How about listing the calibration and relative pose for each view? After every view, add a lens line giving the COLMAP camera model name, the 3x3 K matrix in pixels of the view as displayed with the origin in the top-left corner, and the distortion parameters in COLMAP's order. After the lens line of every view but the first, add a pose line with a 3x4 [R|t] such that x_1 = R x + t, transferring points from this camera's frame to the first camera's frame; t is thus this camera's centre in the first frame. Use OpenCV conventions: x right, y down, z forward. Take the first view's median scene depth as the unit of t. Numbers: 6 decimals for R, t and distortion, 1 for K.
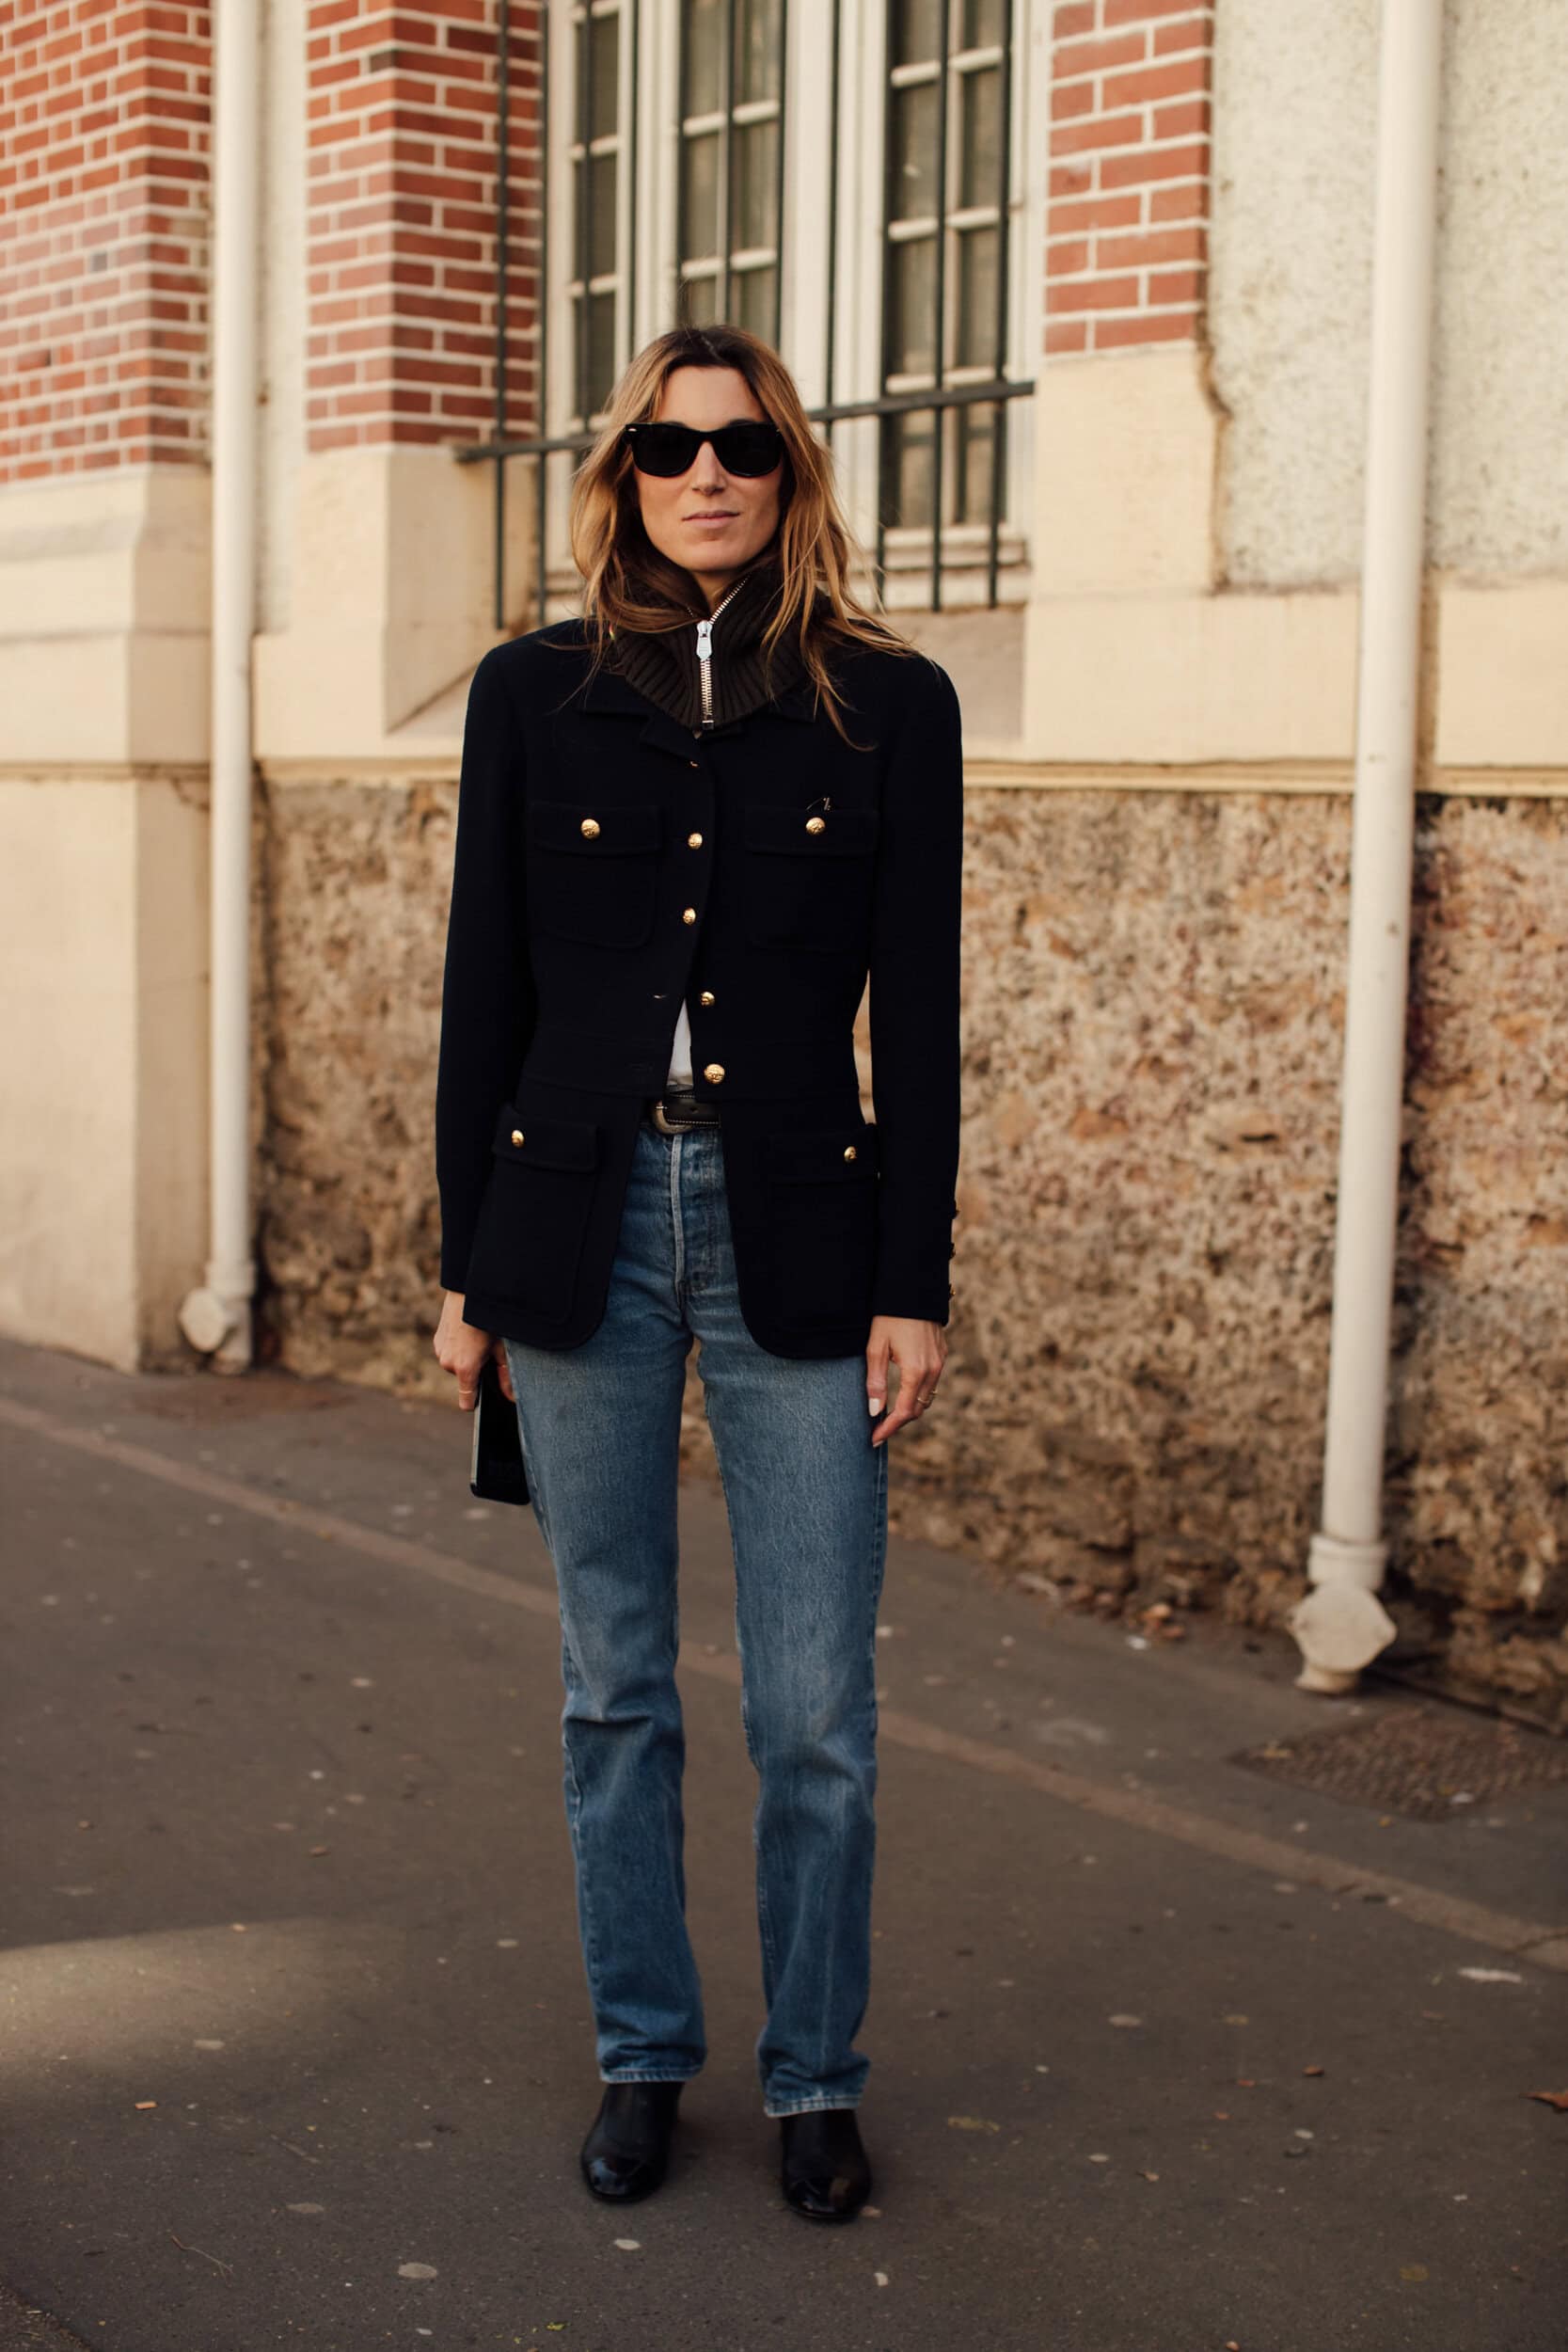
lens RADIAL K [[3556.4, 0, 784.0], [0, 3556.4, 1176.0], [0, 0, 1]] dist [-0.026653, -0.135677]
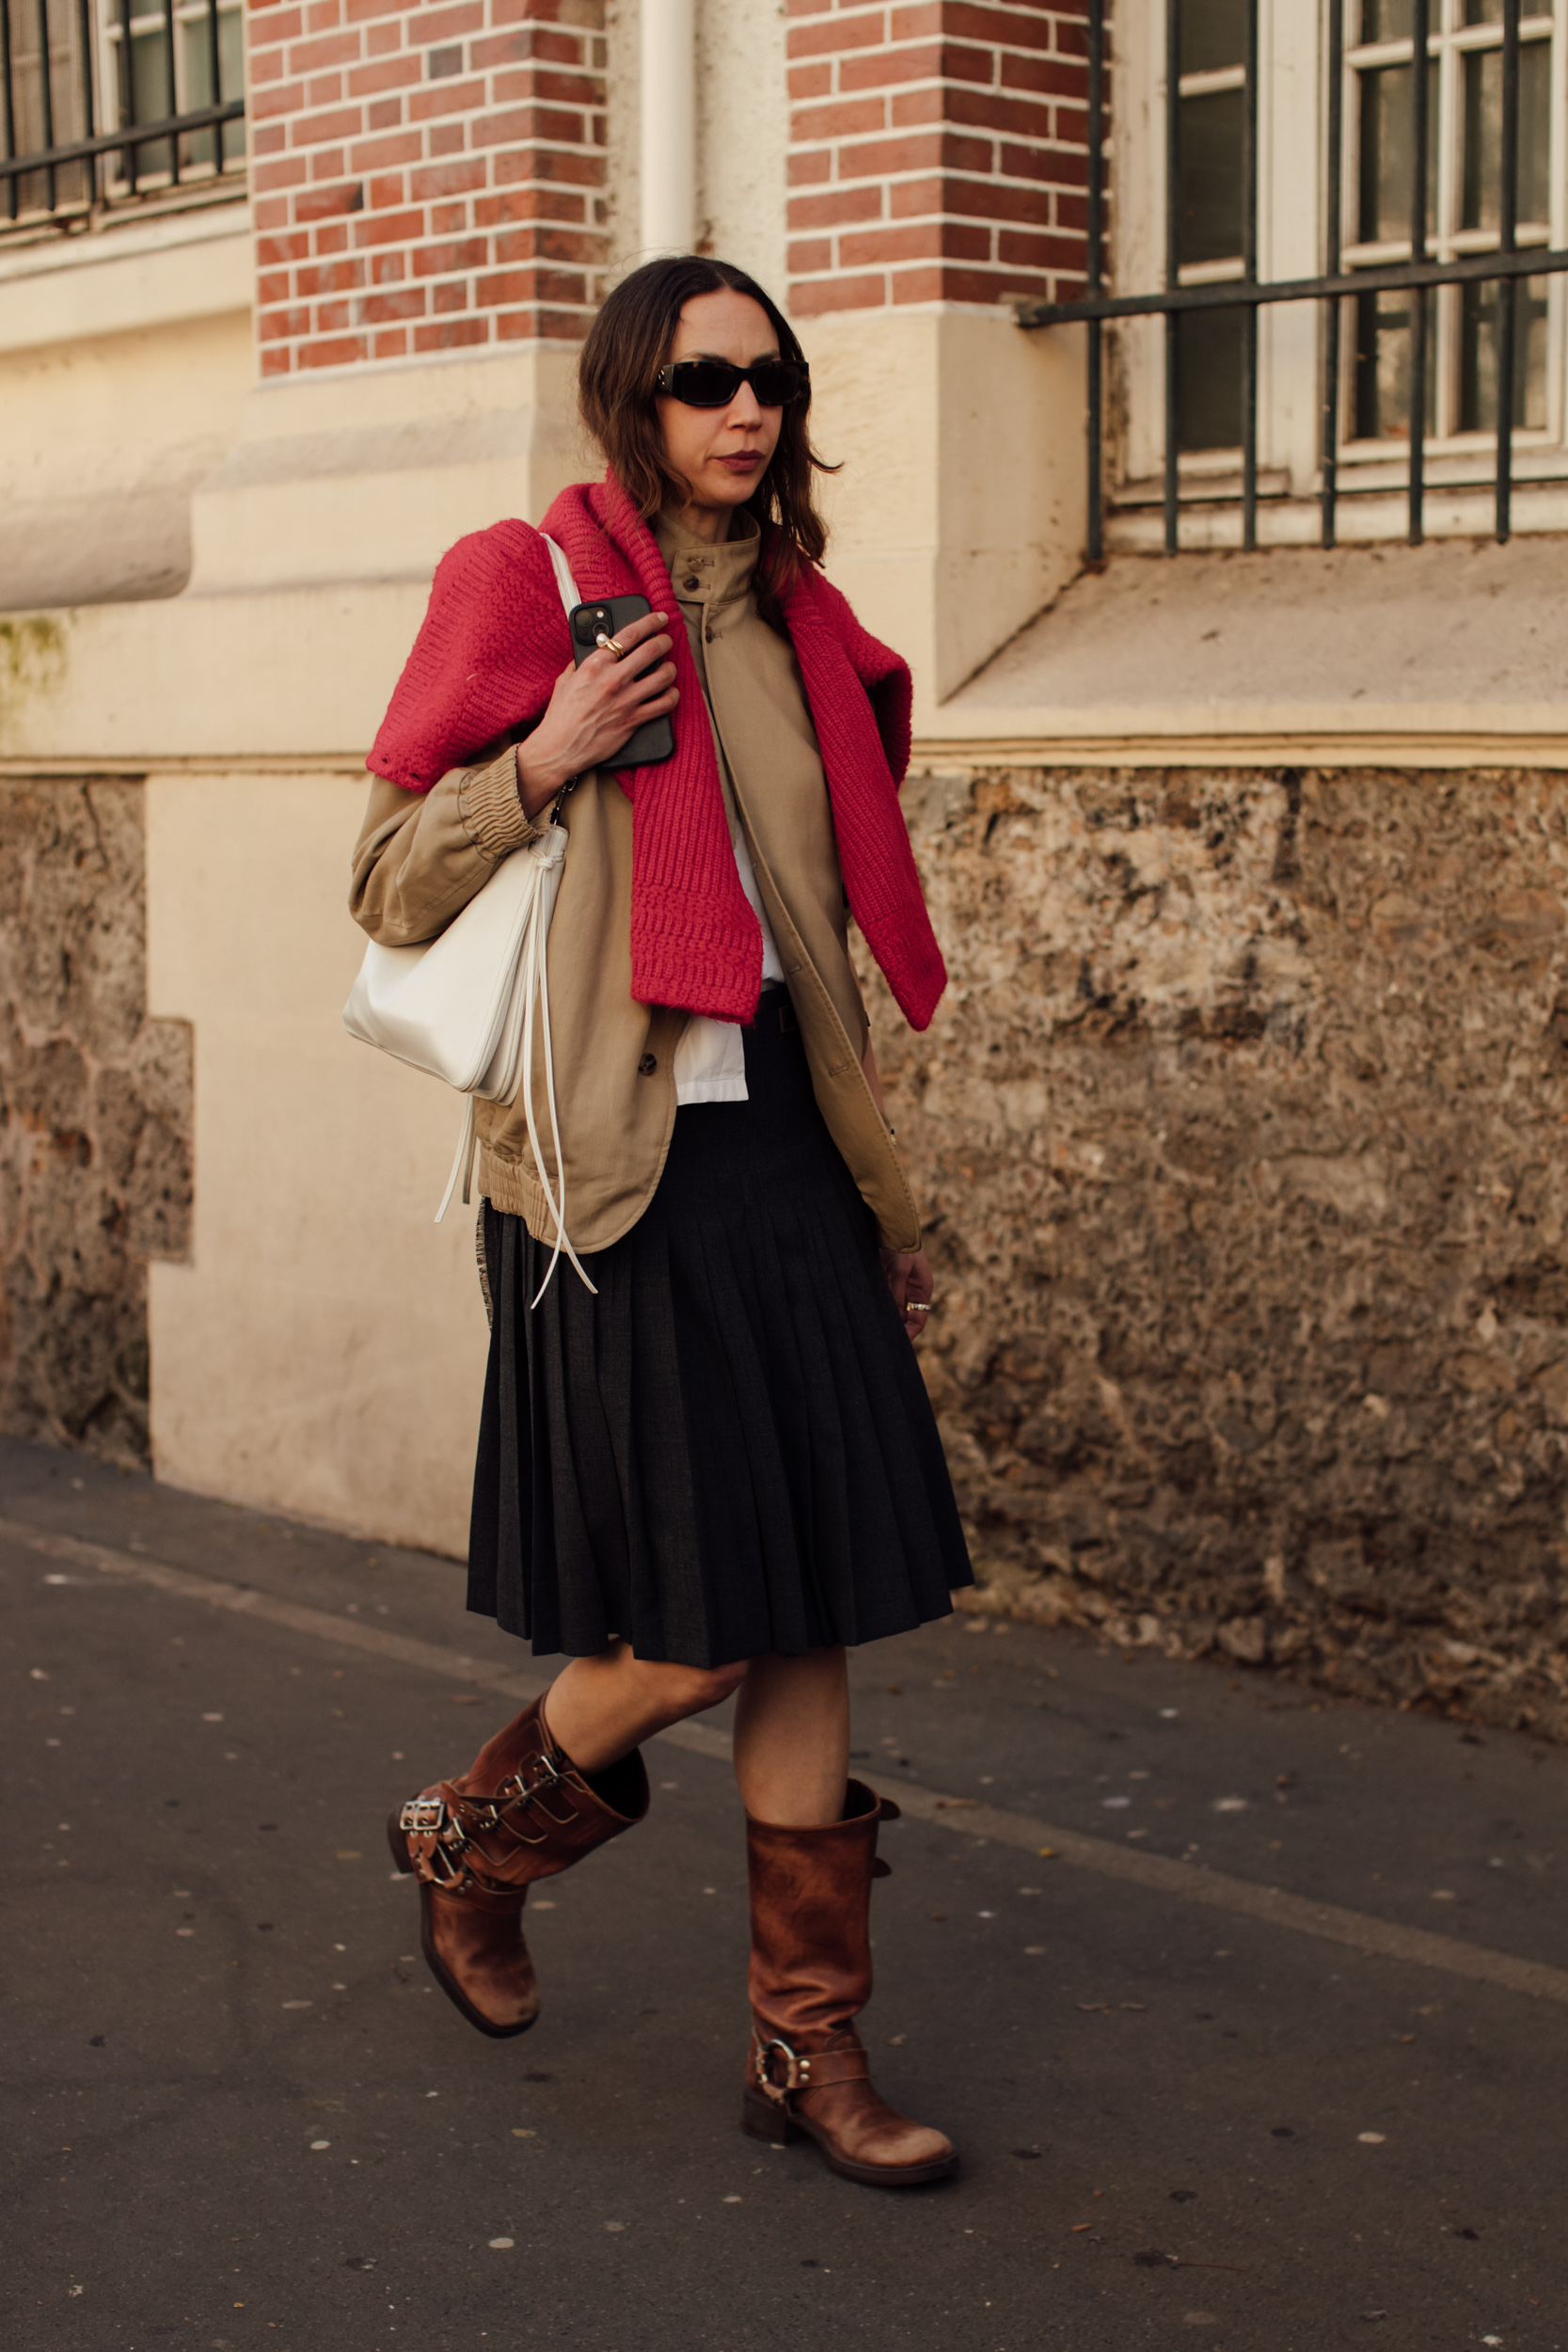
lens RADIAL K [[3573.3, 0, 782.2], [0, 3573.3, 1333.8], [0, 0, 1]] dist [-0.133870, 0.227183]
pose [[0.993342, -0.033293, 0.110290, -0.215248], [0.027909, 0.998359, 0.050002, -0.031732], [-0.111774, -0.046591, 0.992641, 0.264606]]
